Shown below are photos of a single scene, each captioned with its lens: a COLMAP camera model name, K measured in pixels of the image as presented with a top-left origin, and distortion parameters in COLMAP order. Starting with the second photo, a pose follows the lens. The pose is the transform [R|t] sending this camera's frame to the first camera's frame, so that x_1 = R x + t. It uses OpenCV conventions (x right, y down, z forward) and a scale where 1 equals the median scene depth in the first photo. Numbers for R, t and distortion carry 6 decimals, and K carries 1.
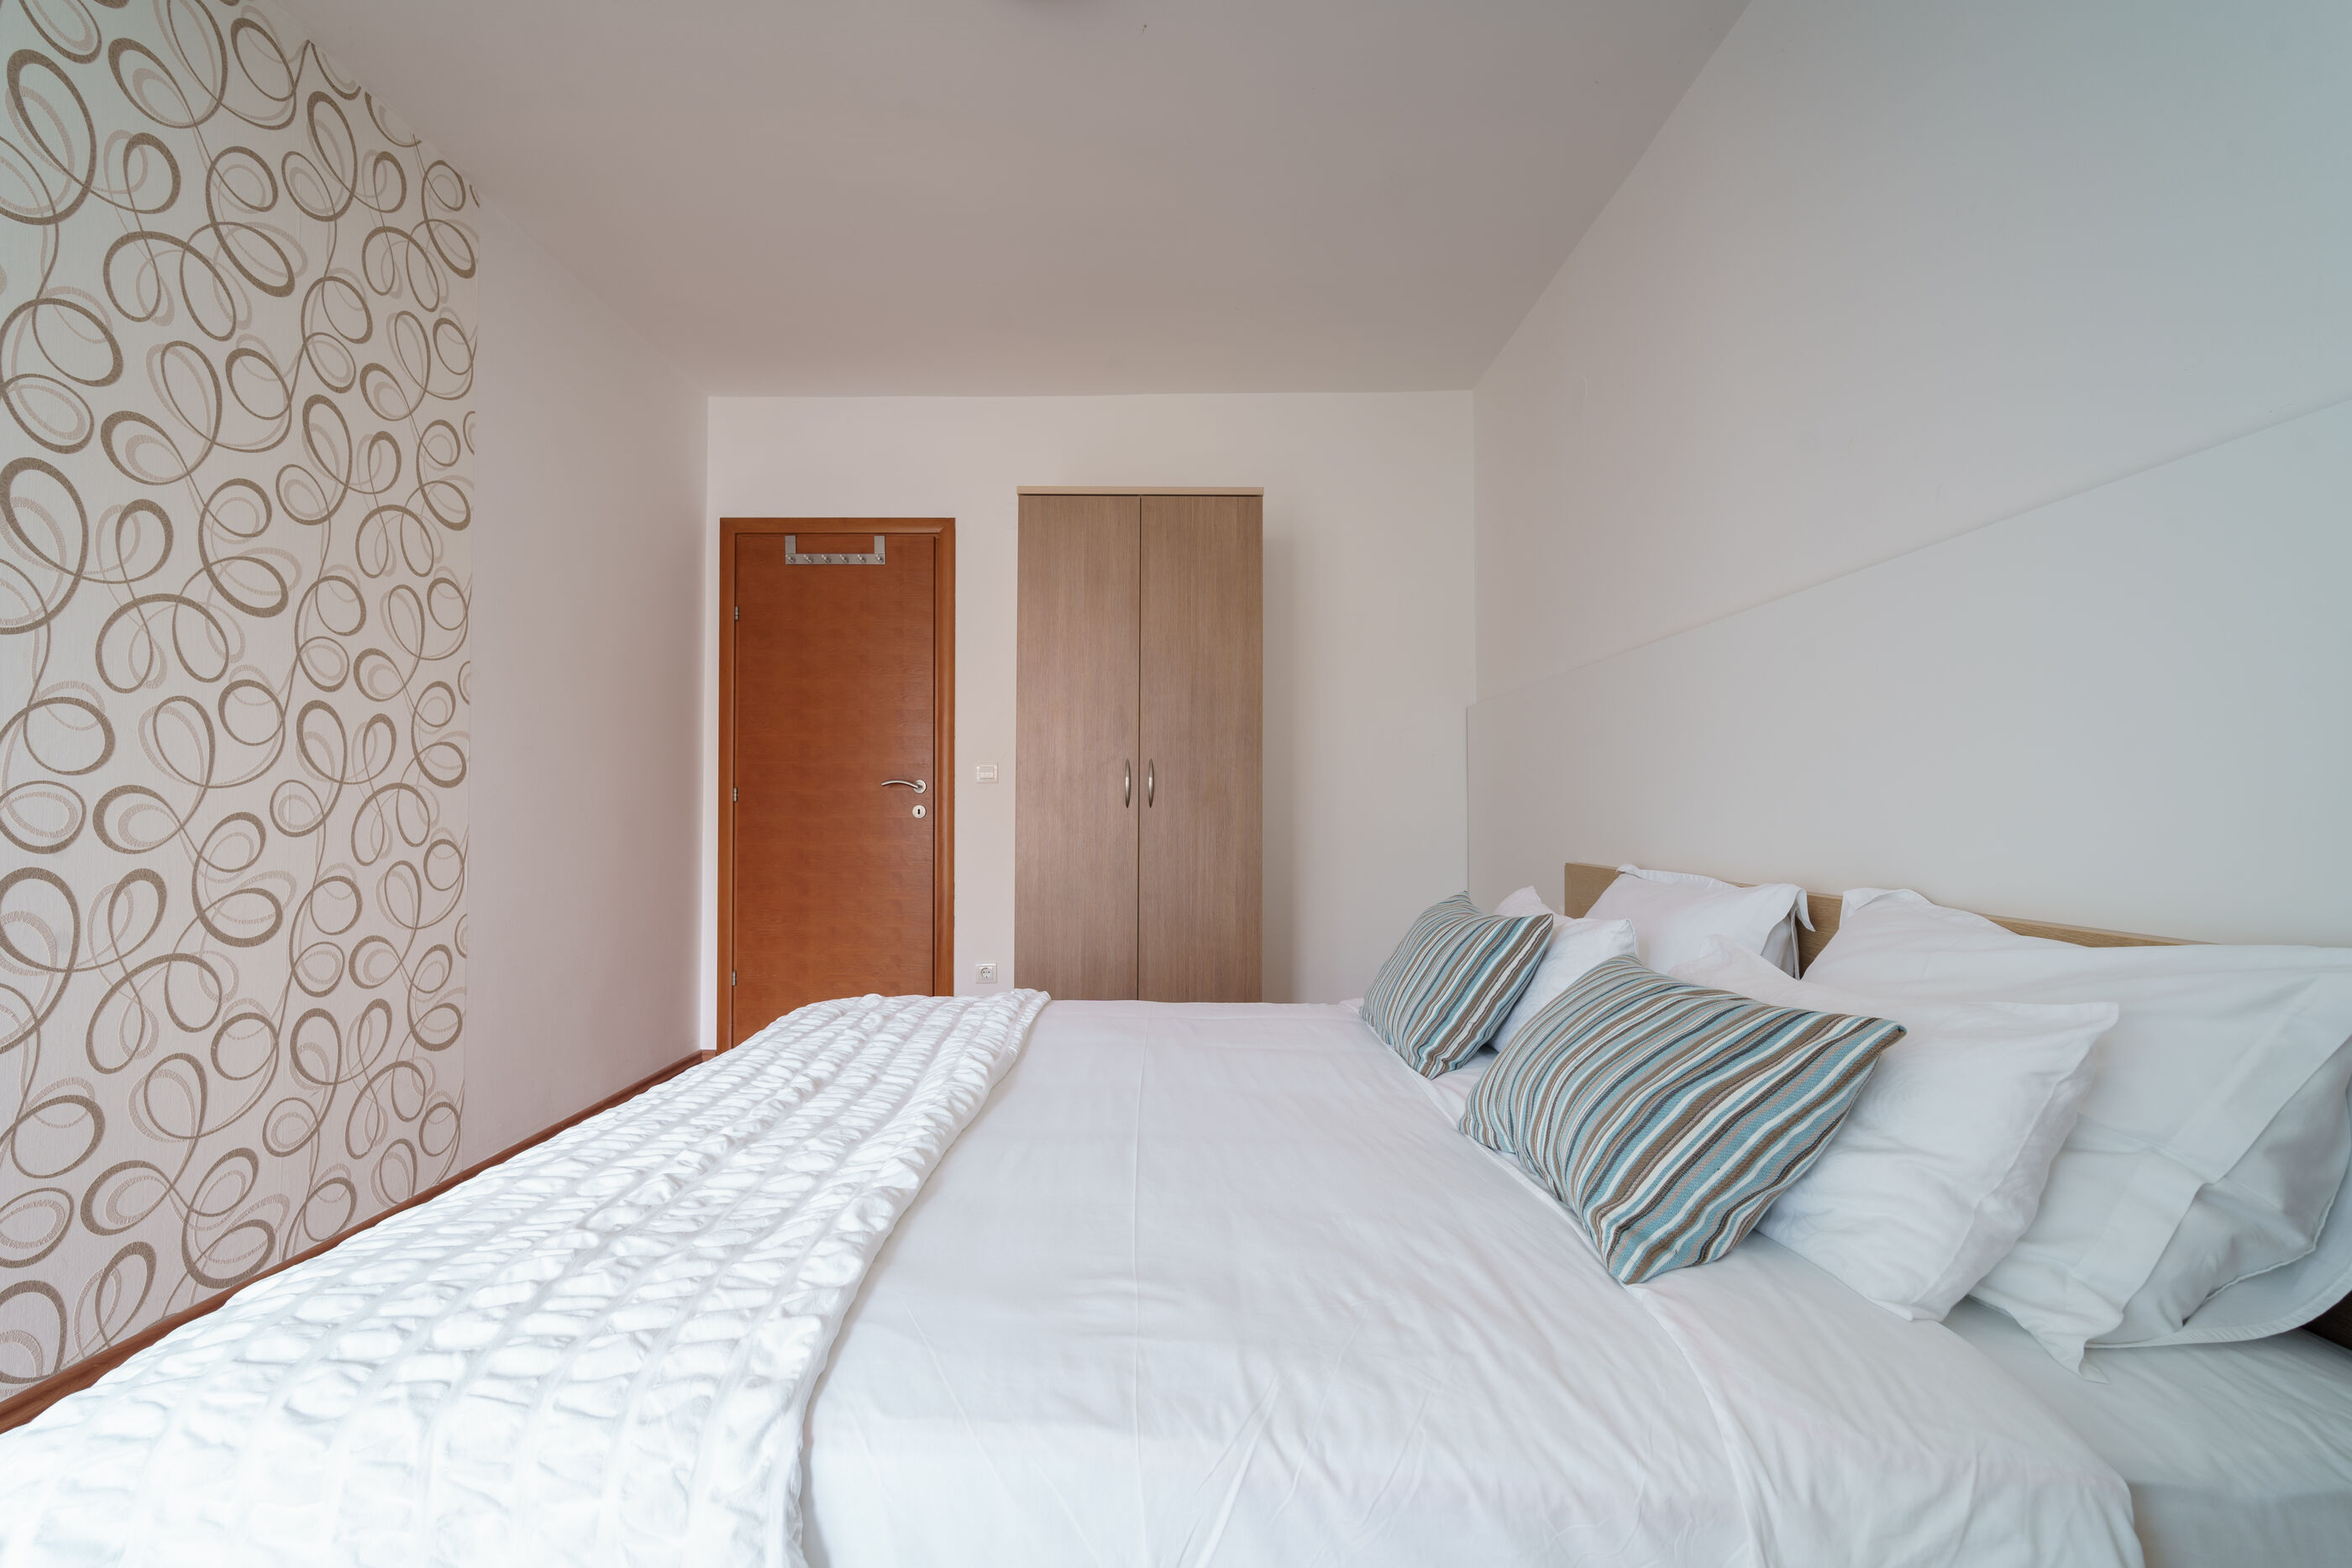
lens RADIAL K [[1020.5, 0, 1161.8], [0, 1020.5, 792.6], [0, 0, 1]] dist [-0.012047, 0.007761]
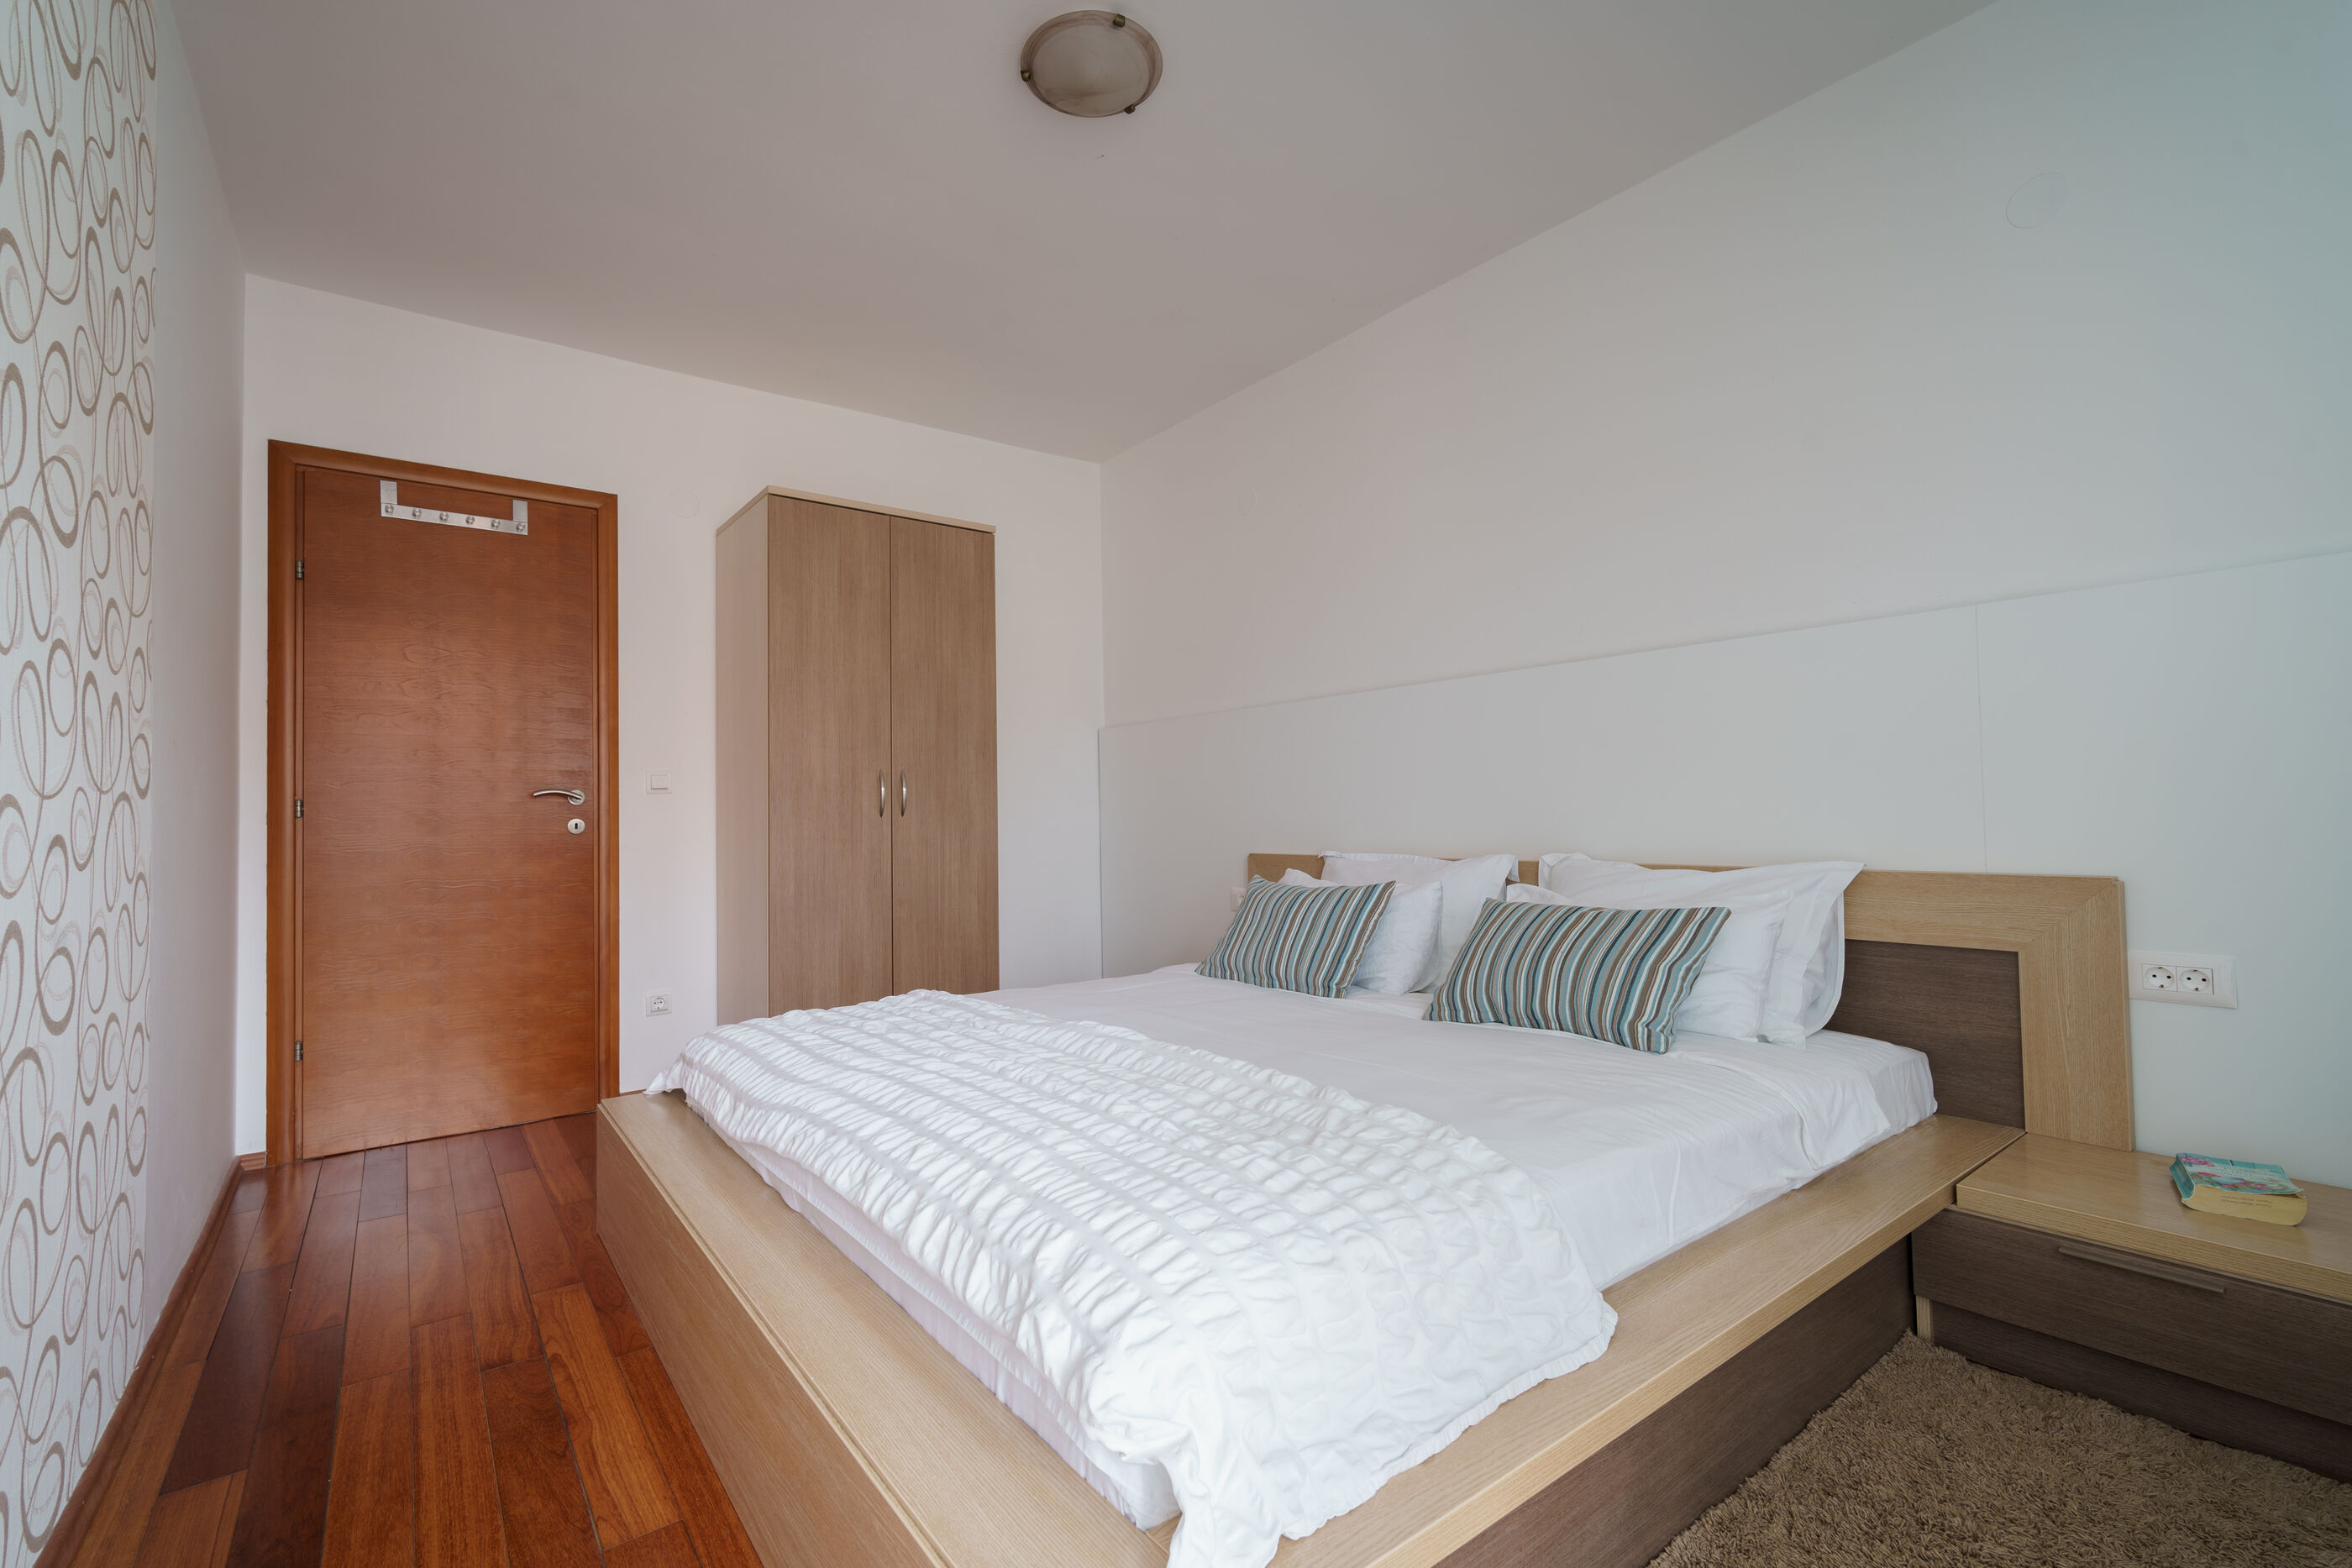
lens RADIAL K [[1020.5, 0, 1161.8], [0, 1020.5, 792.6], [0, 0, 1]] dist [-0.012047, 0.007761]
pose [[0.797991, 0.000394, 0.602669, -0.423044], [0.006075, 0.999944, -0.008698, 0.000922], [-0.602638, 0.010602, 0.797944, 0.010724]]
